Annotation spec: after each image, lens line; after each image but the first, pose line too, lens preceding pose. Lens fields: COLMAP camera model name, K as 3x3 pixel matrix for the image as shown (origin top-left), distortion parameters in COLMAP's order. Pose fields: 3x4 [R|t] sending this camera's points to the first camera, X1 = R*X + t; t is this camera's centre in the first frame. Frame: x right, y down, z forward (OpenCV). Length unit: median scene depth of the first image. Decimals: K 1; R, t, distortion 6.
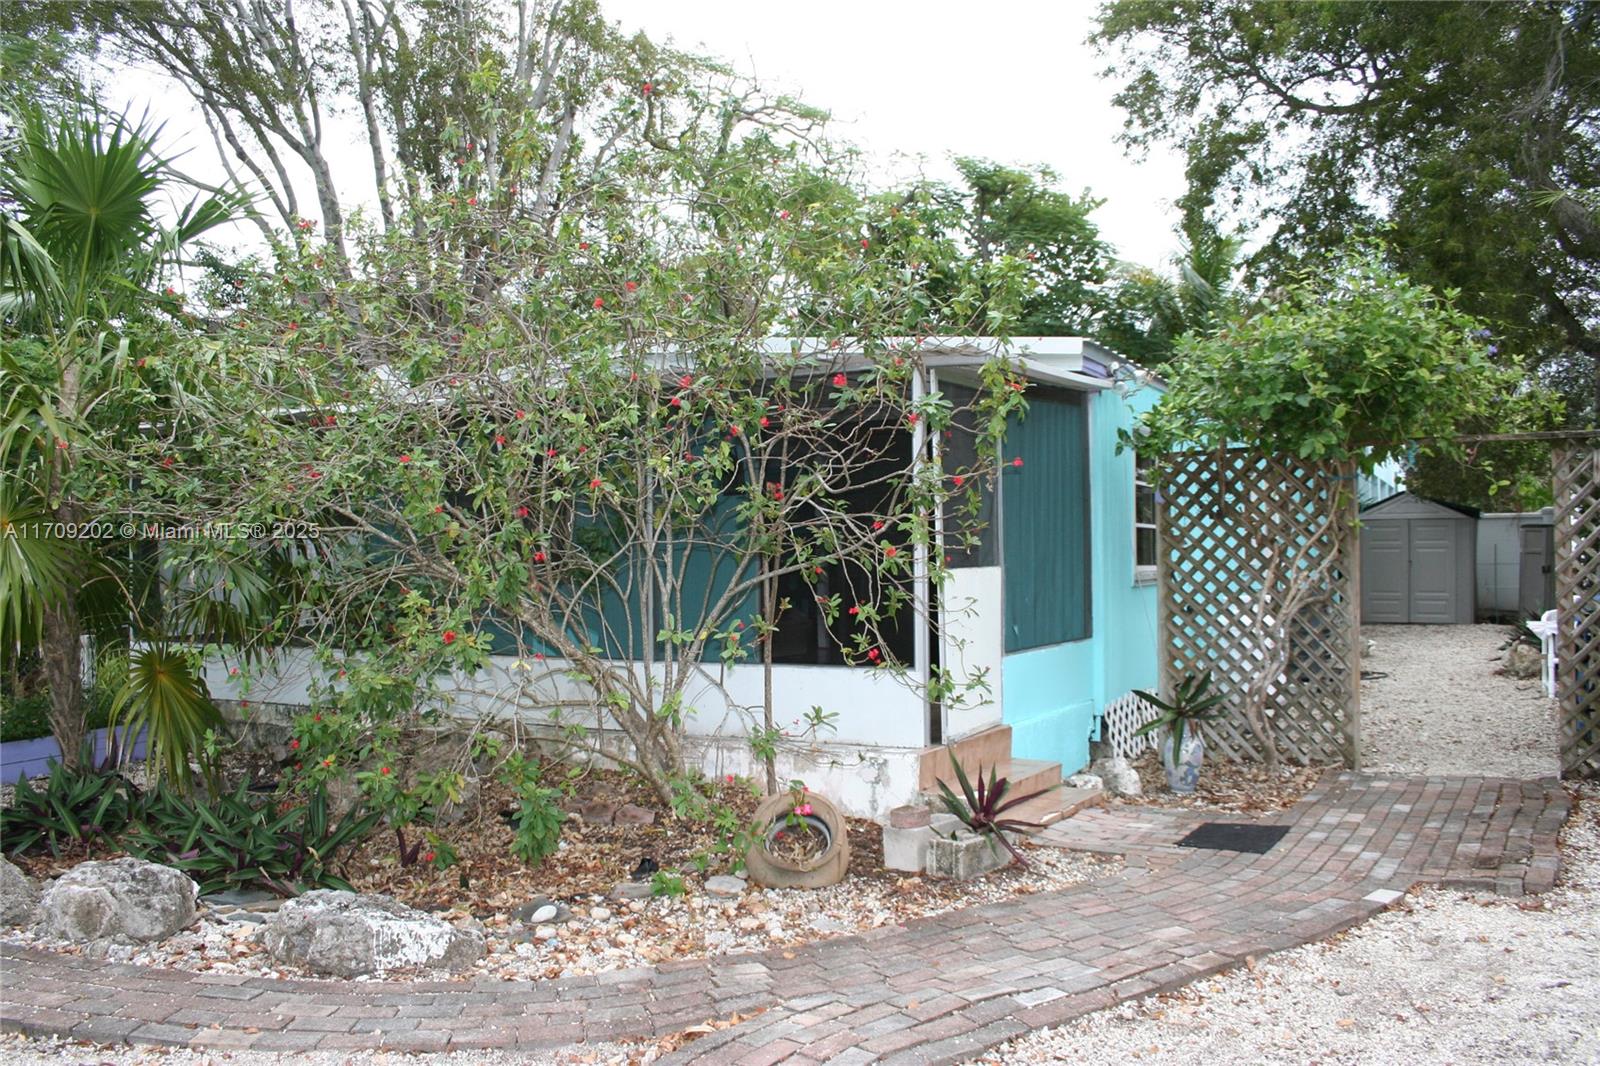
lens RADIAL K [[1343.3, 0, 798.4], [0, 1343.3, 529.9], [0, 0, 1]] dist [-0.137012, 0.095141]
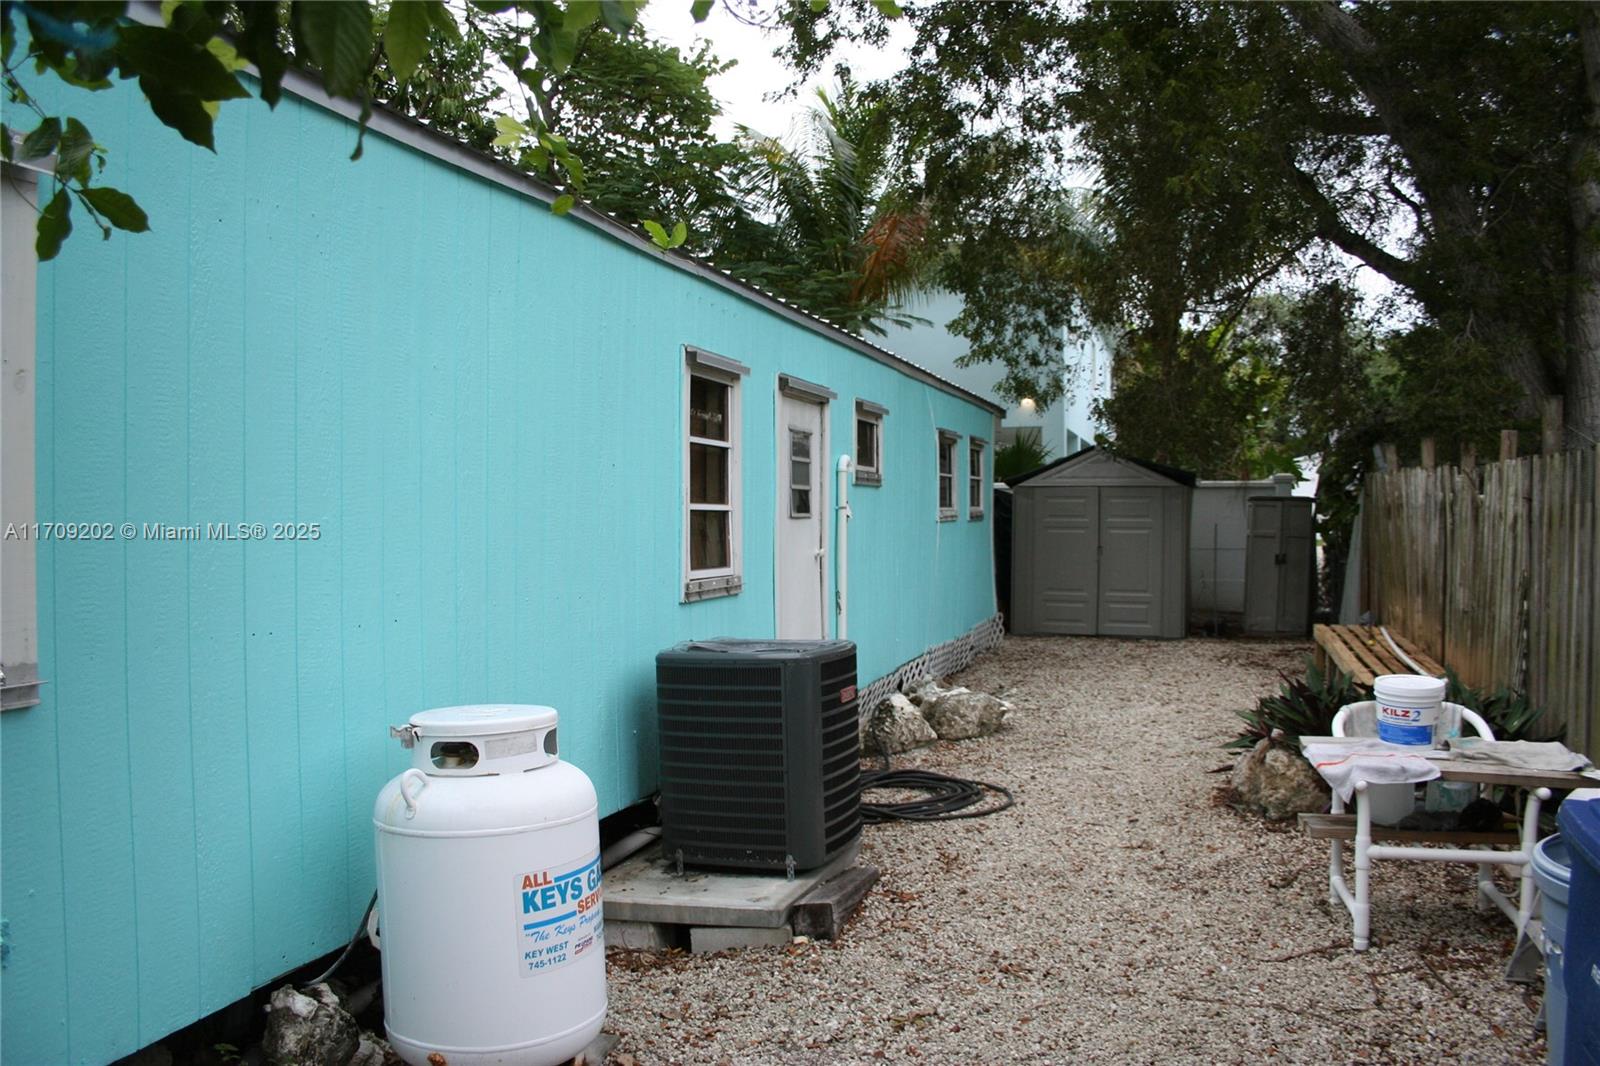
lens RADIAL K [[1343.3, 0, 799.3], [0, 1343.3, 536.1], [0, 0, 1]] dist [-0.137012, 0.095141]
pose [[0.981475, 0.005103, 0.191522, 0.173744], [-0.011342, 0.999440, 0.031497, -0.002337], [-0.191254, -0.033085, 0.980983, 0.332754]]
